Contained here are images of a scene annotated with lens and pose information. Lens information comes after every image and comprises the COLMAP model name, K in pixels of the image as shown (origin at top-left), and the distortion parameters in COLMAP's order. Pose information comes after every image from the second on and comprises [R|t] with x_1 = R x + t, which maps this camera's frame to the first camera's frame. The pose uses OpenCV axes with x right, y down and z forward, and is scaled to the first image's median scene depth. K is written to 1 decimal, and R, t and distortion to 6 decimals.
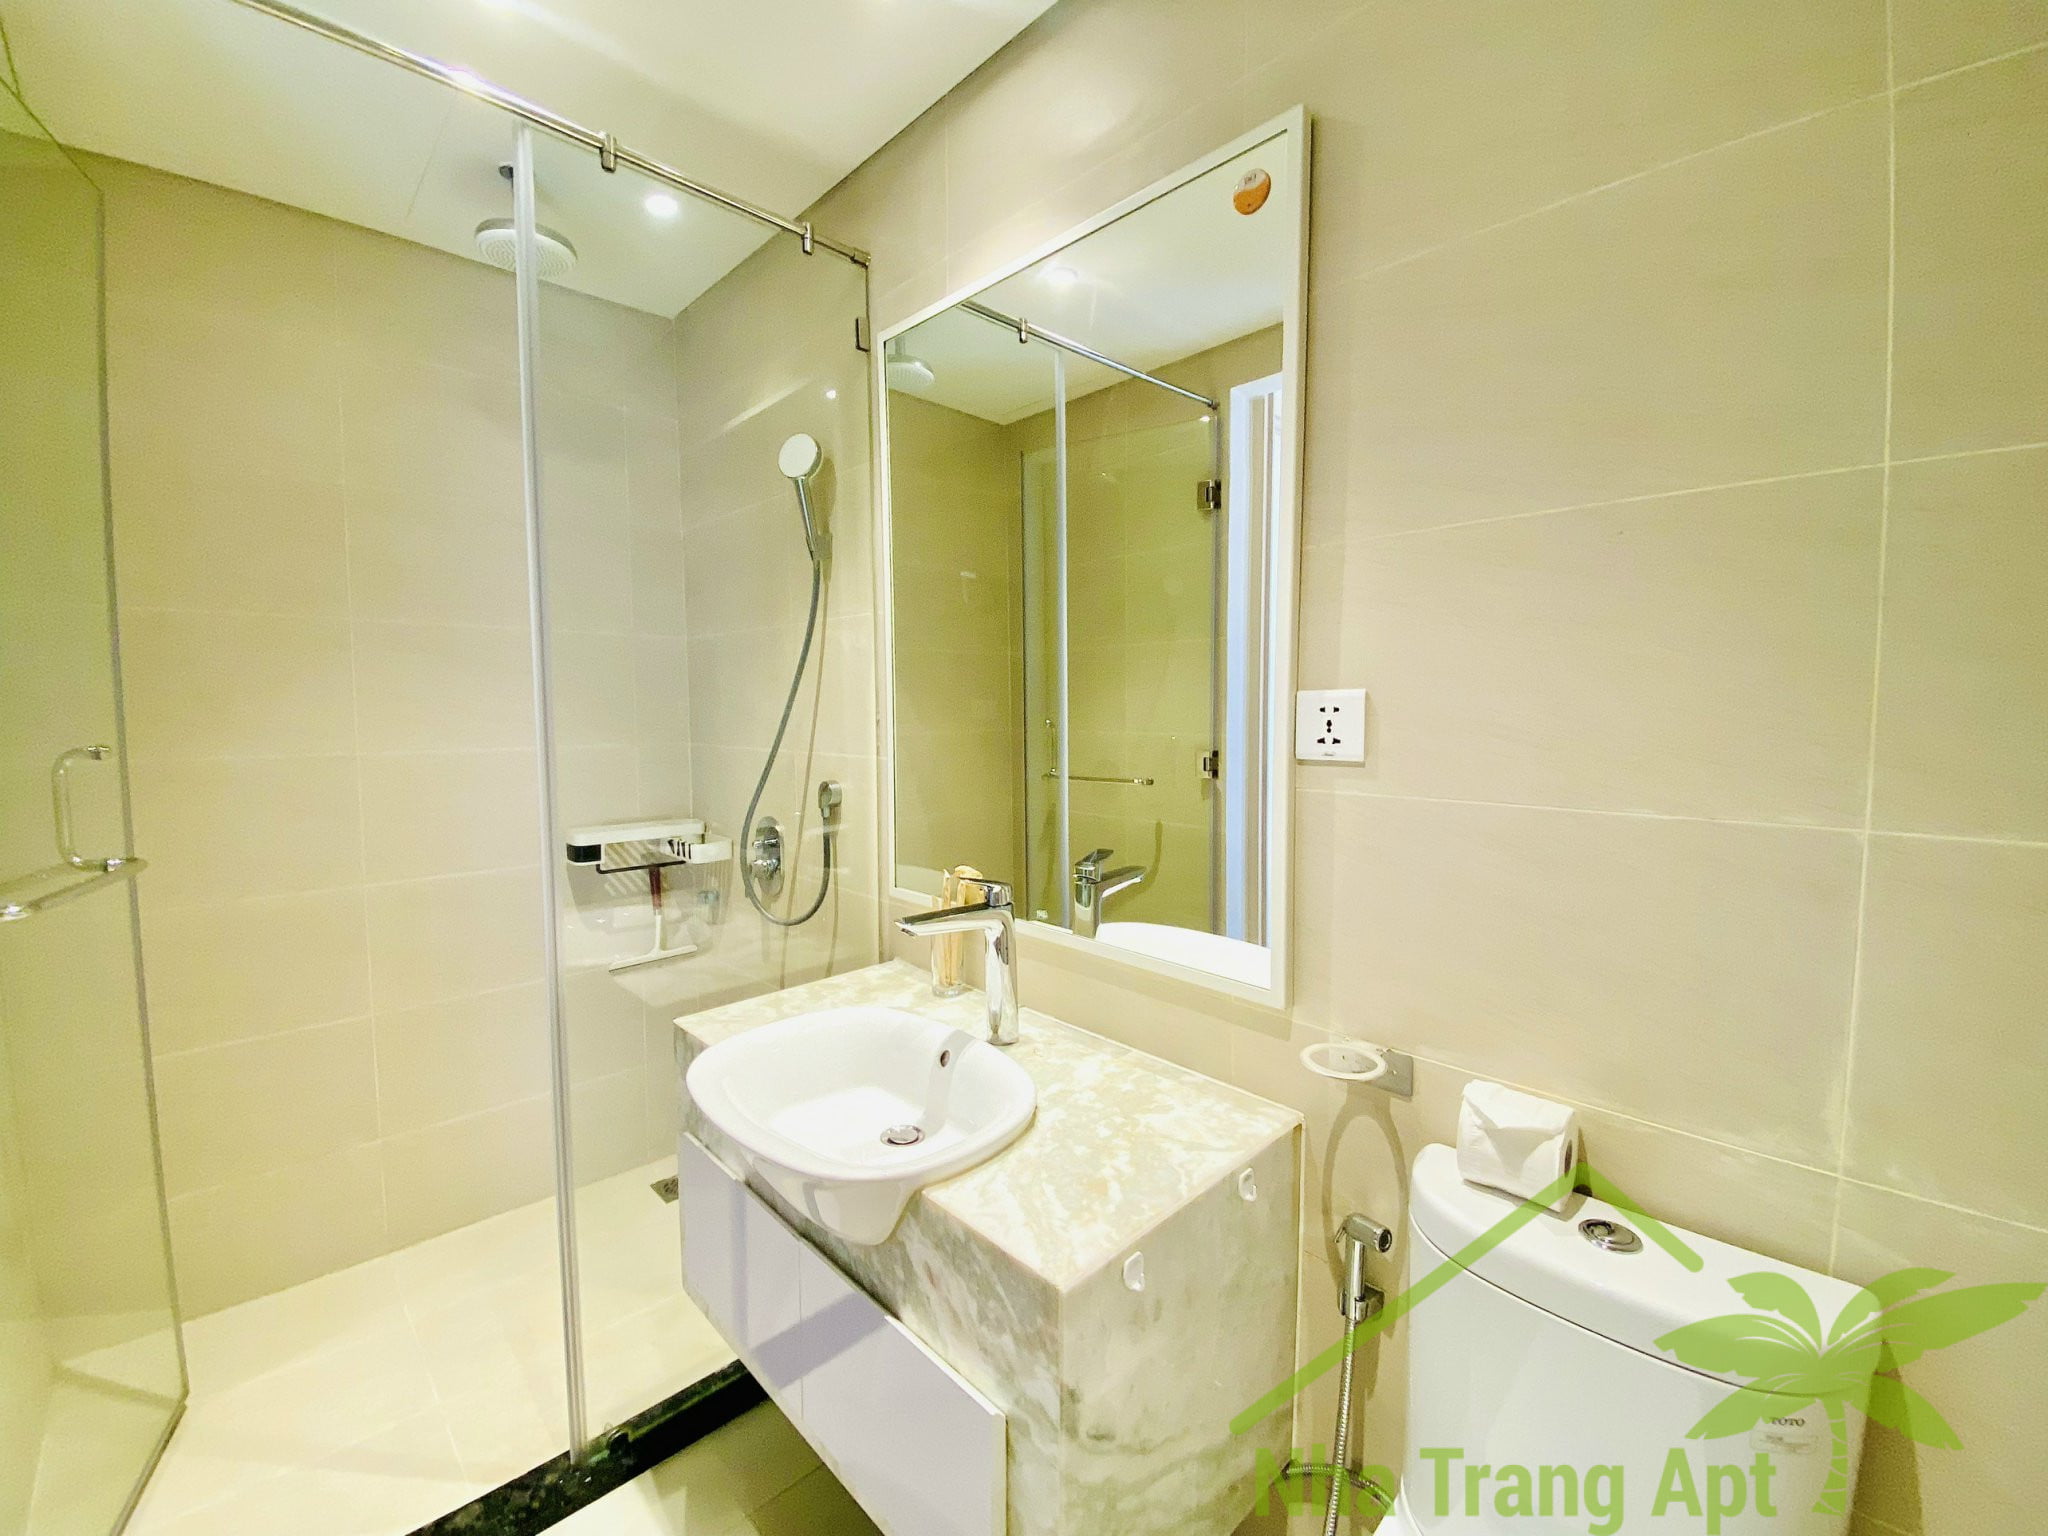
lens RADIAL K [[833.3, 0, 1024.0], [0, 833.3, 759.1], [0, 0, 1]] dist [0.000433, 0.000023]
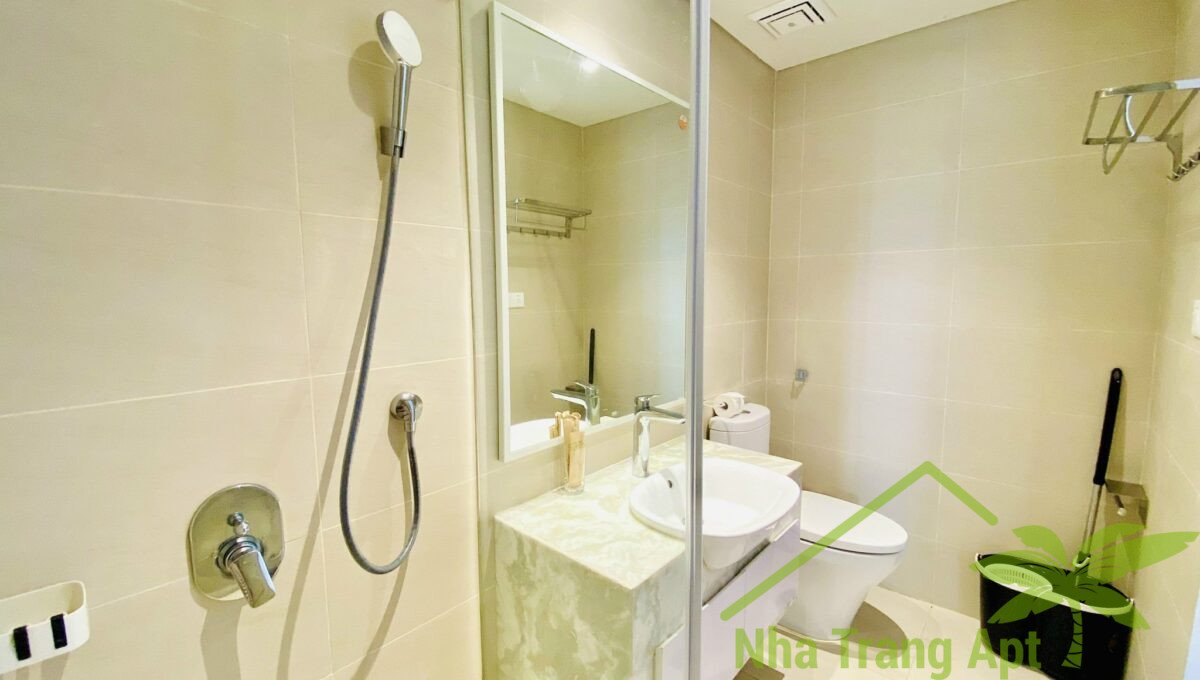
lens RADIAL K [[488.3, 0, 600.0], [0, 488.3, 340.0], [0, 0, 1]] dist [0.000529, -0.000033]
pose [[-0.068293, -0.108095, 0.991792, -1.023512], [0.078045, 0.990488, 0.113327, -0.107997], [-0.994608, 0.085144, -0.059207, 1.024720]]
